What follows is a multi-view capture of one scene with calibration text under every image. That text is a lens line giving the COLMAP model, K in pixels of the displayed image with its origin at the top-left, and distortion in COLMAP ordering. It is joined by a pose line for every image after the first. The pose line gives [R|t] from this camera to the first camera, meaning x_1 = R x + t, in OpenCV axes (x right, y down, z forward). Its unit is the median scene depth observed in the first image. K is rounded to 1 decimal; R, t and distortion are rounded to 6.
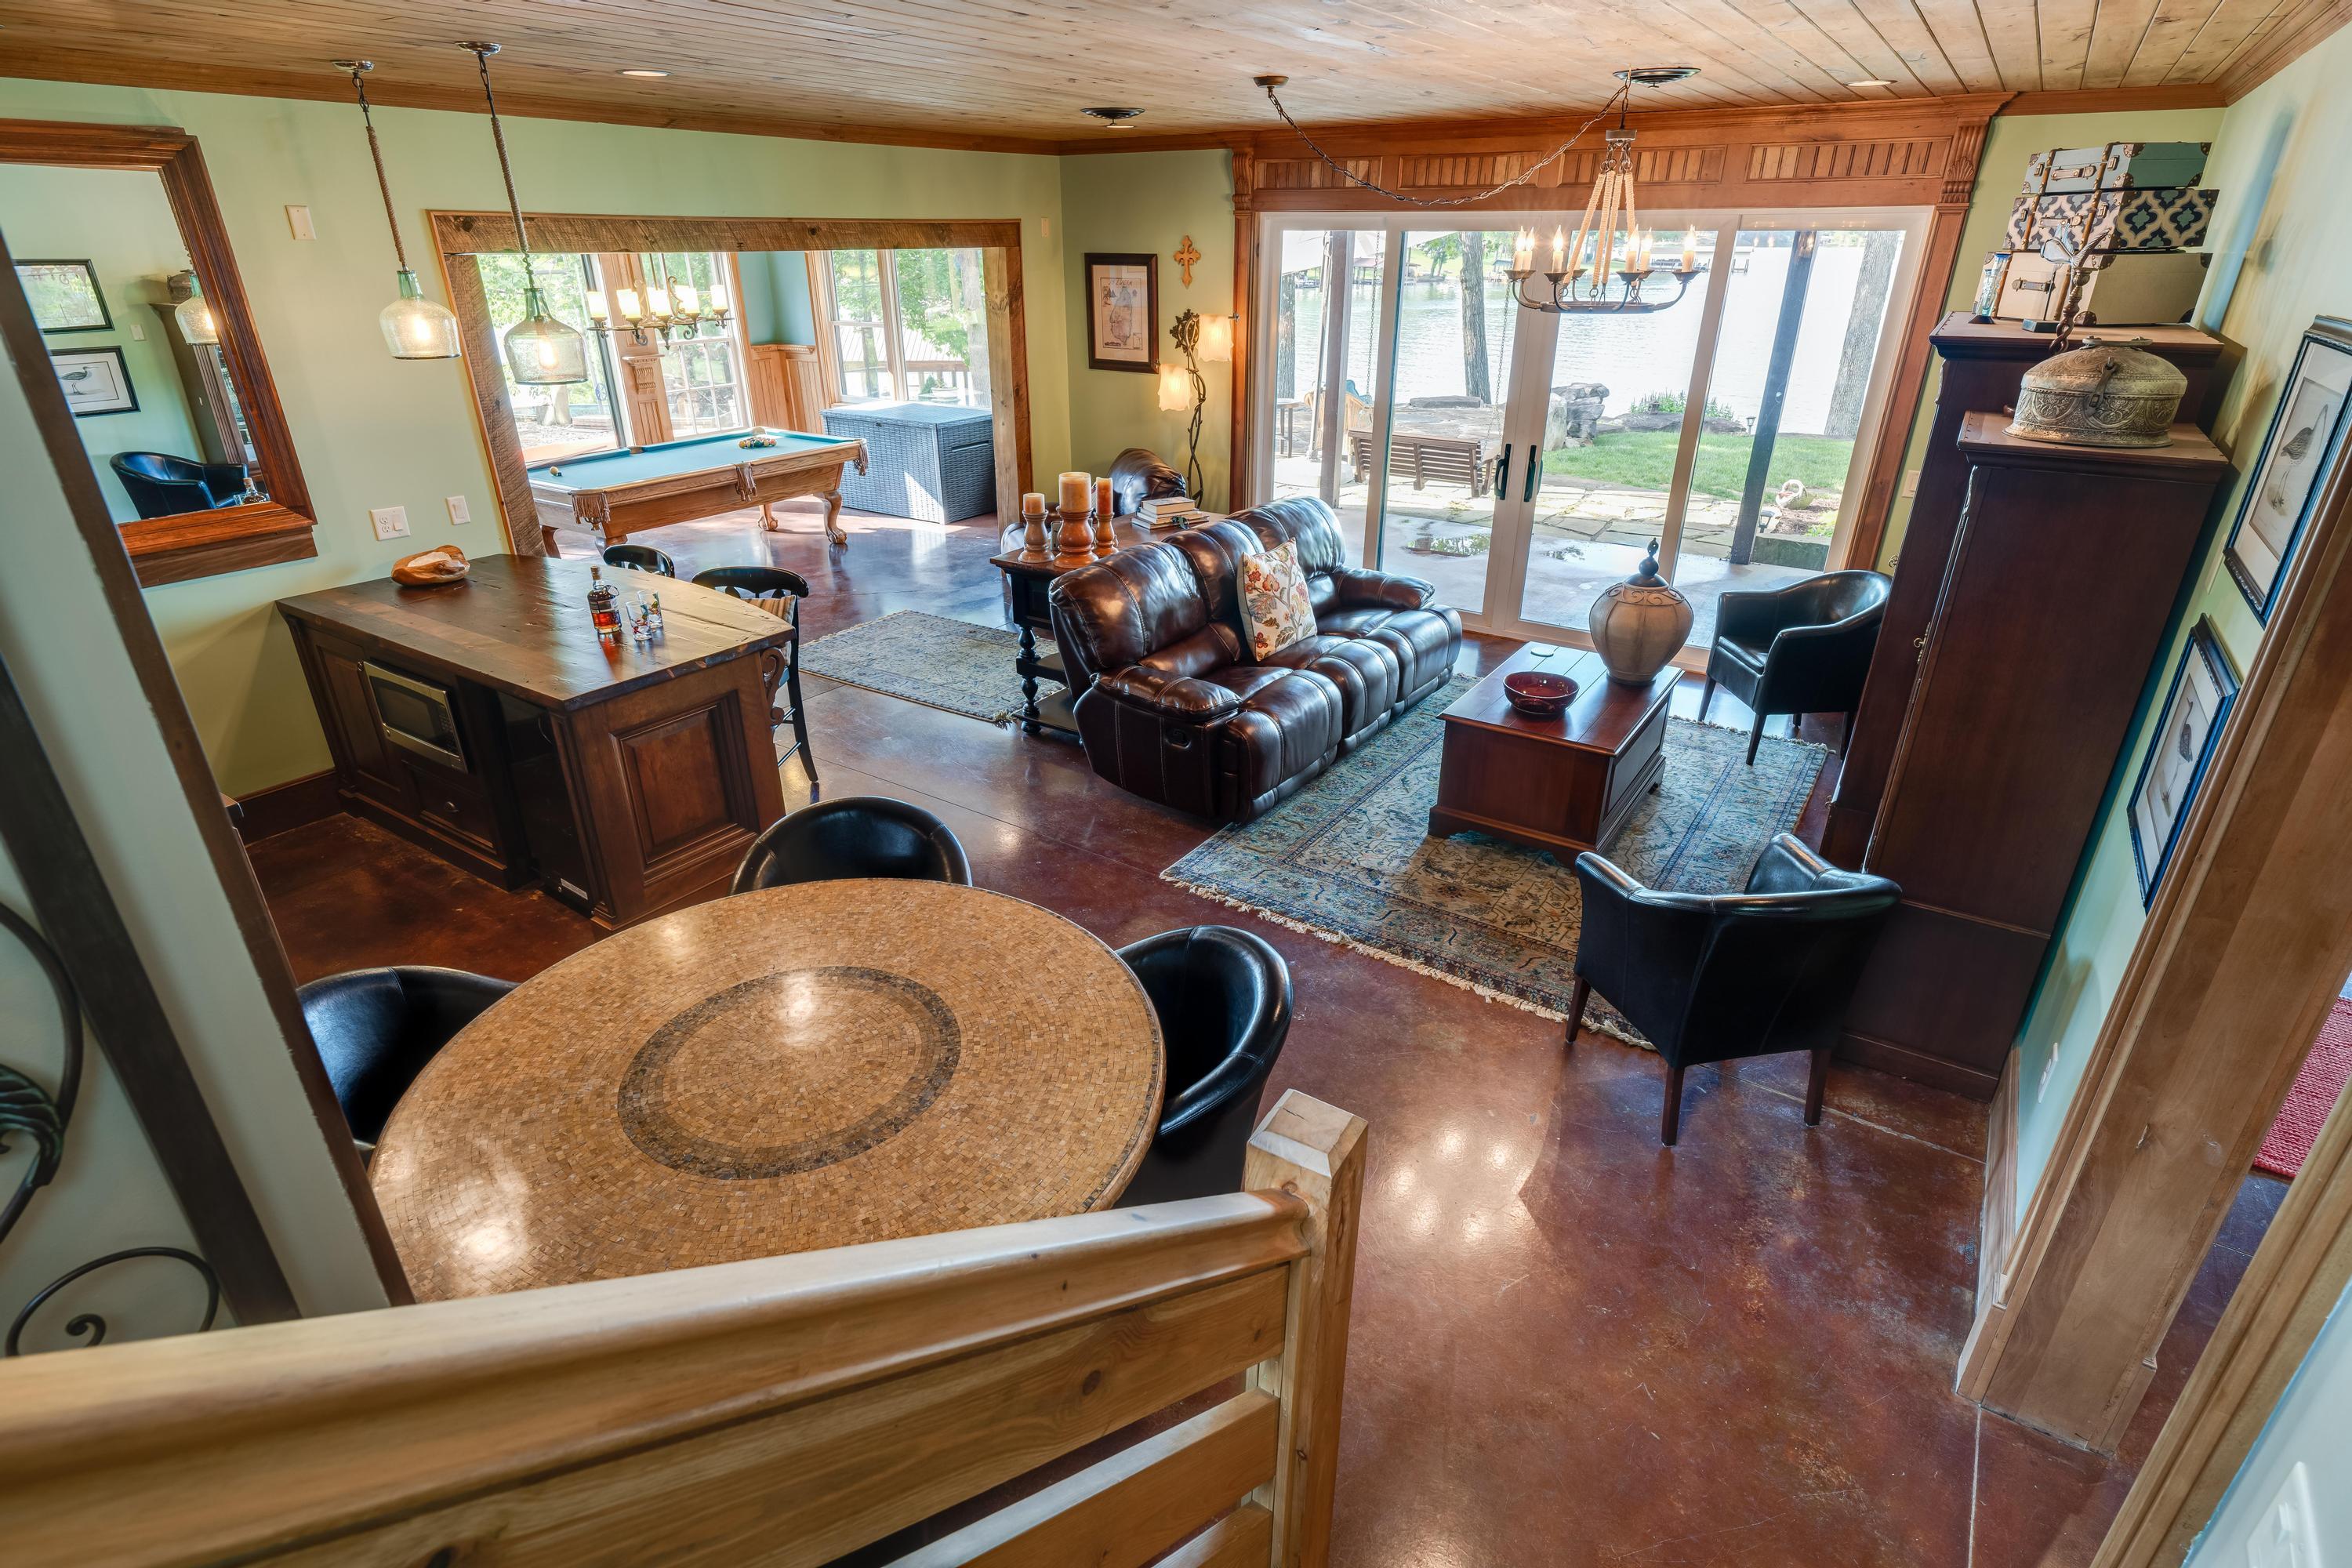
lens RADIAL K [[1196.4, 0, 1173.0], [0, 1196.4, 790.5], [0, 0, 1]] dist [-0.000086, -0.001077]
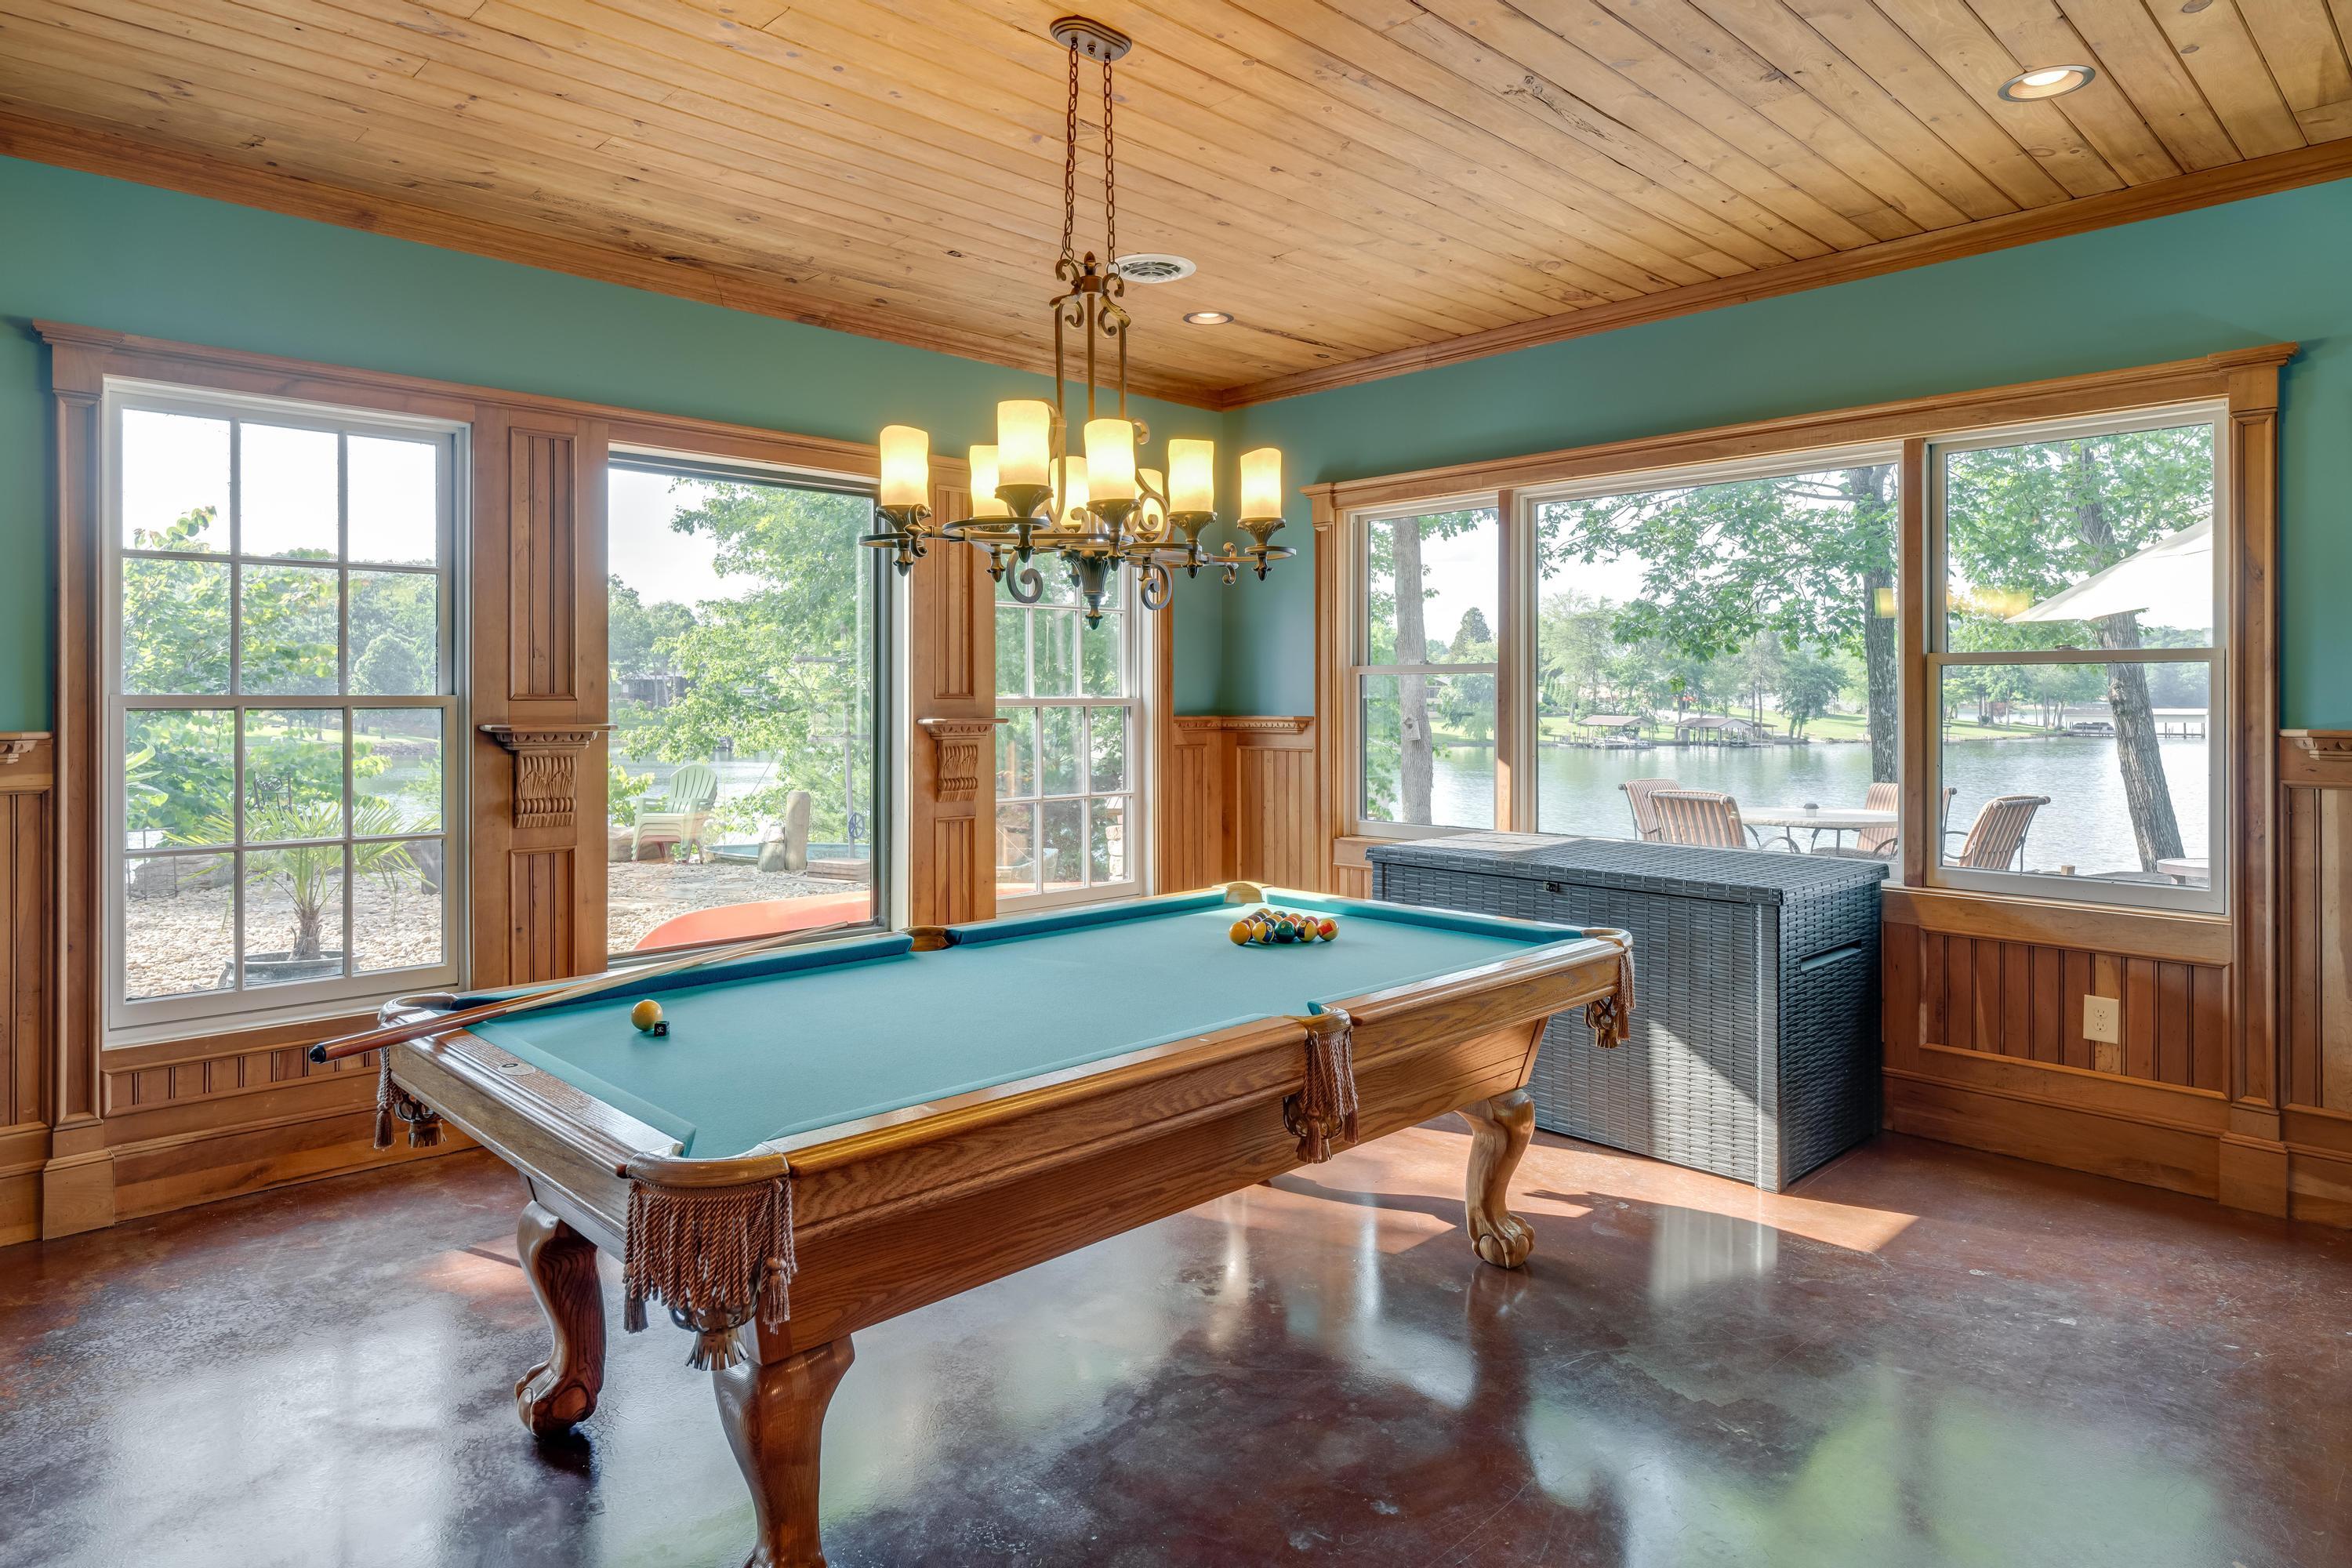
lens RADIAL K [[1361.9, 0, 1155.9], [0, 1361.9, 686.9], [0, 0, 1]] dist [-0.001729, 0.000555]
pose [[0.977623, -0.000474, -0.210362, -0.487814], [-0.090386, 0.902039, -0.422086, -0.307331], [0.189955, 0.431655, 0.881811, 1.030228]]
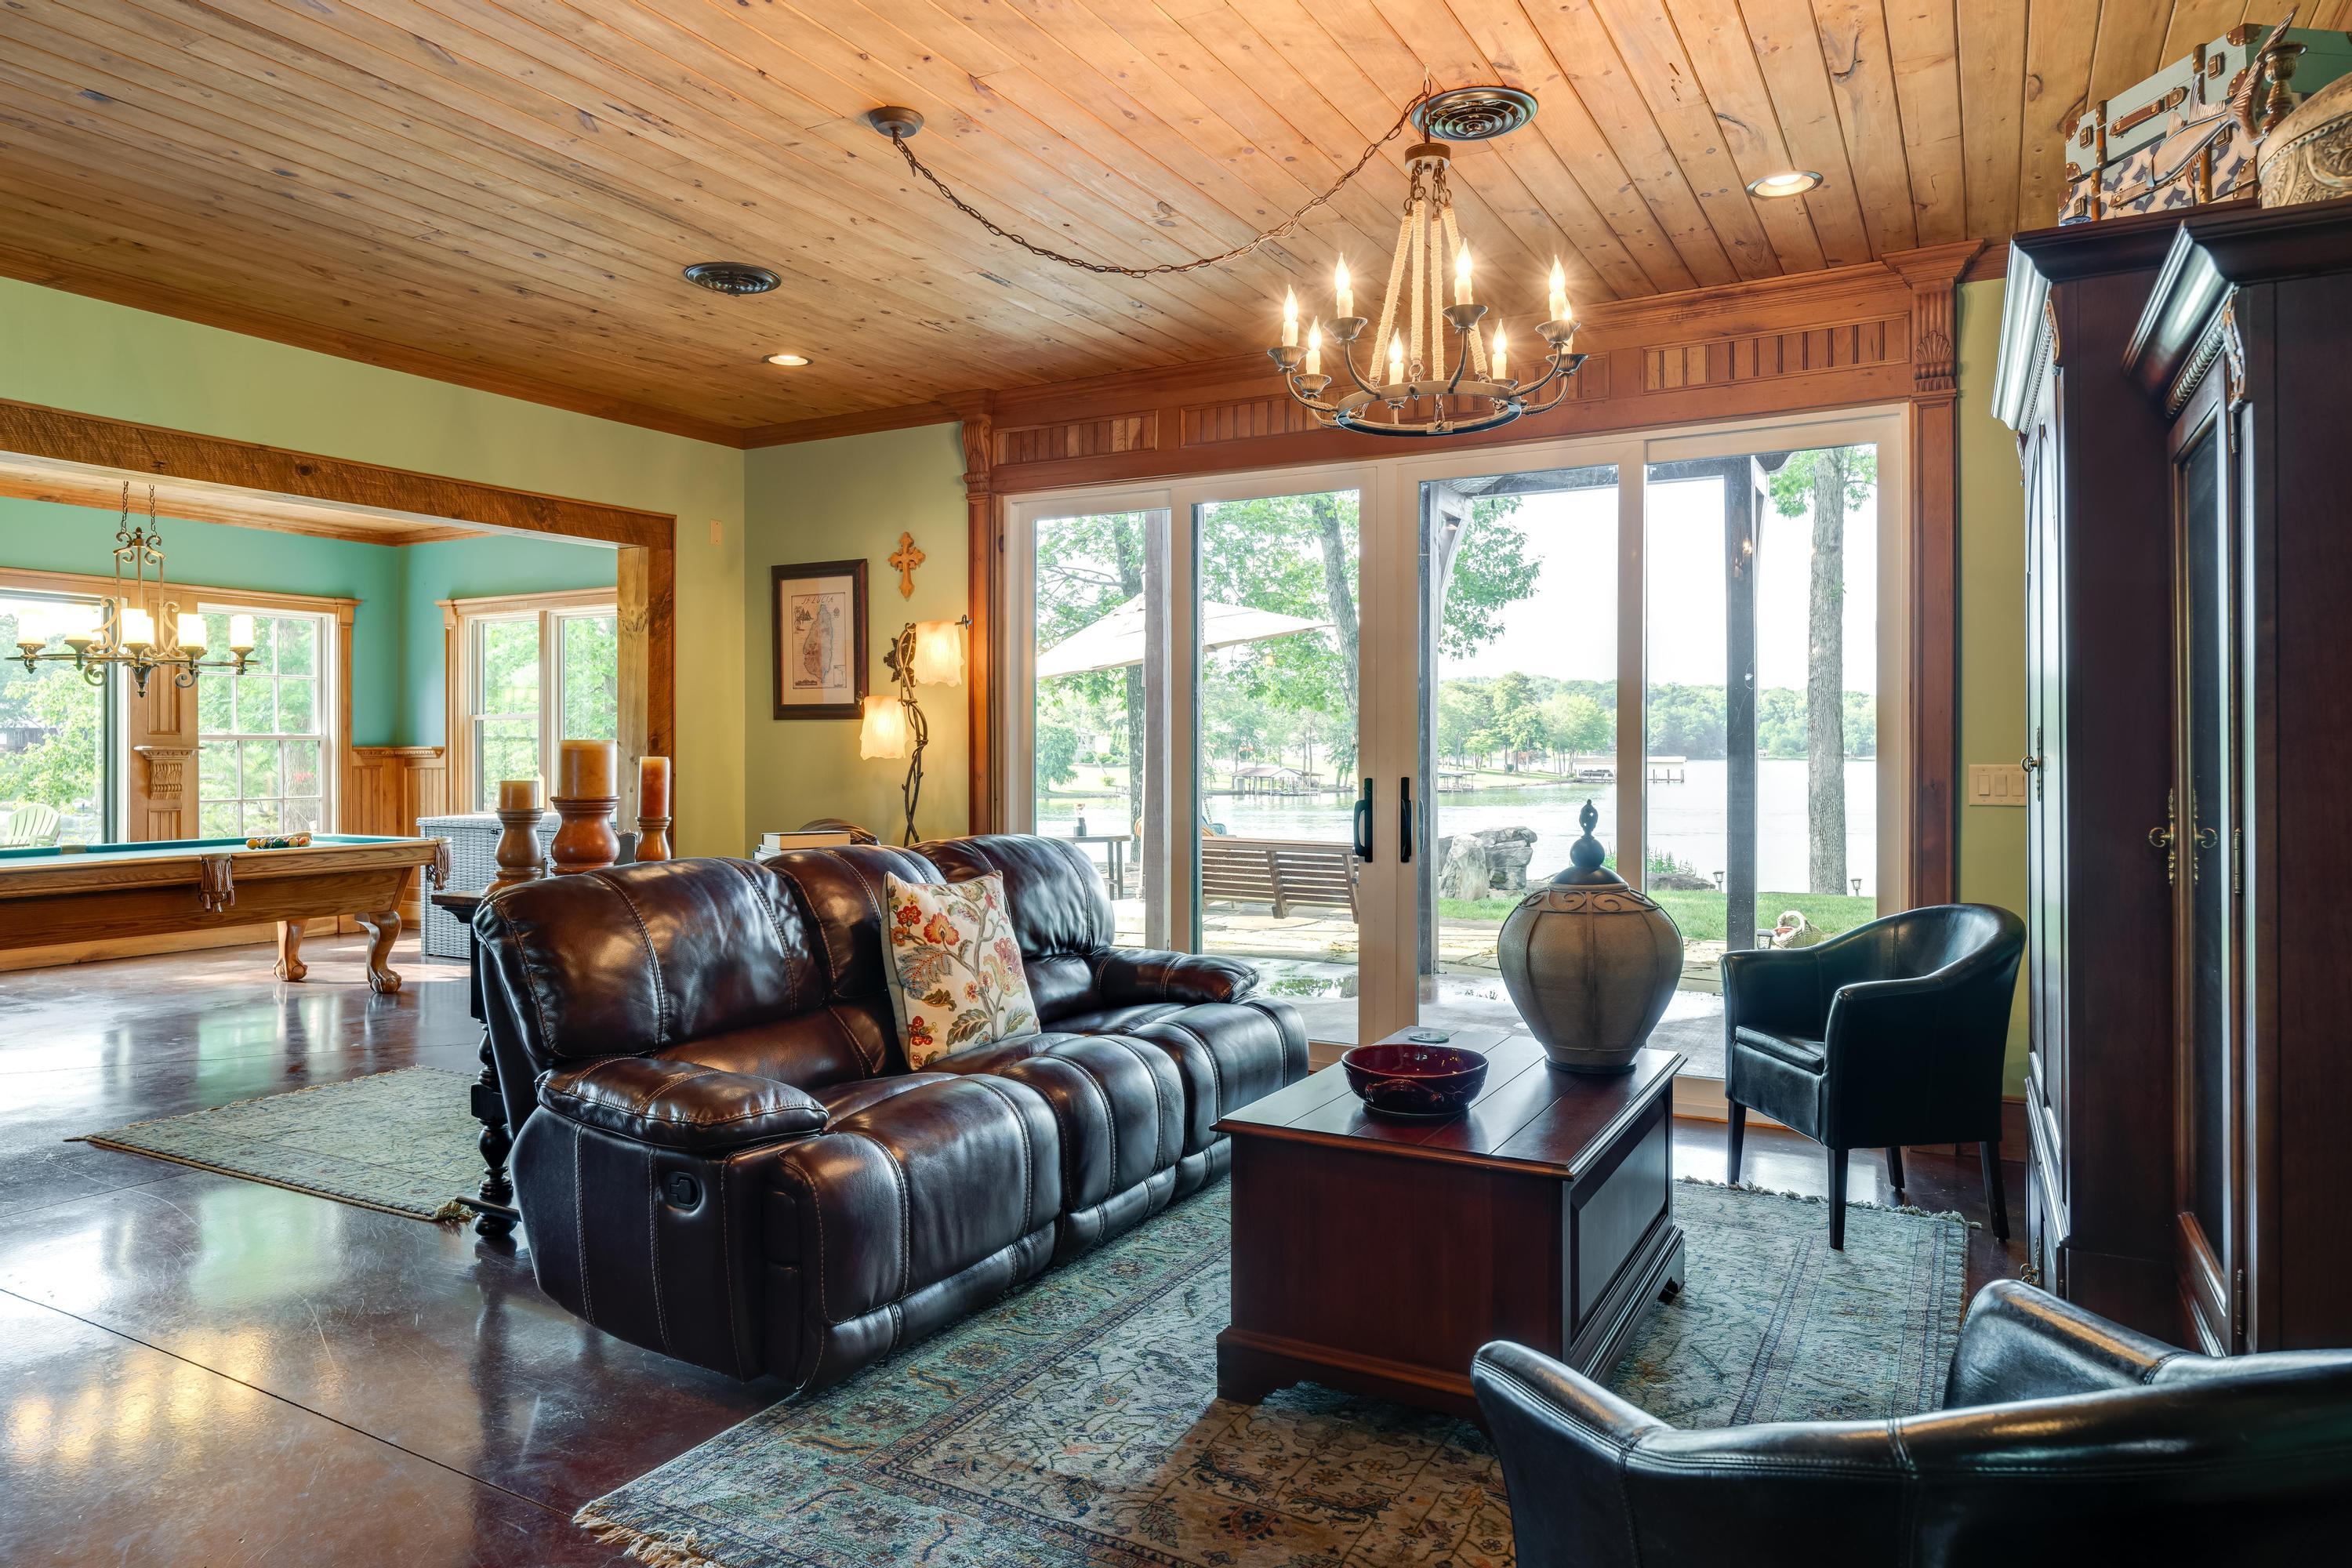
lens RADIAL K [[1481.1, 0, 1172.0], [0, 1481.1, 735.1], [0, 0, 1]] dist [-0.001558, 0.001131]
pose [[0.996647, -0.000617, 0.081814, 0.128467], [0.036005, 0.901240, -0.431821, 0.045736], [-0.073467, 0.433319, 0.898241, 0.320790]]
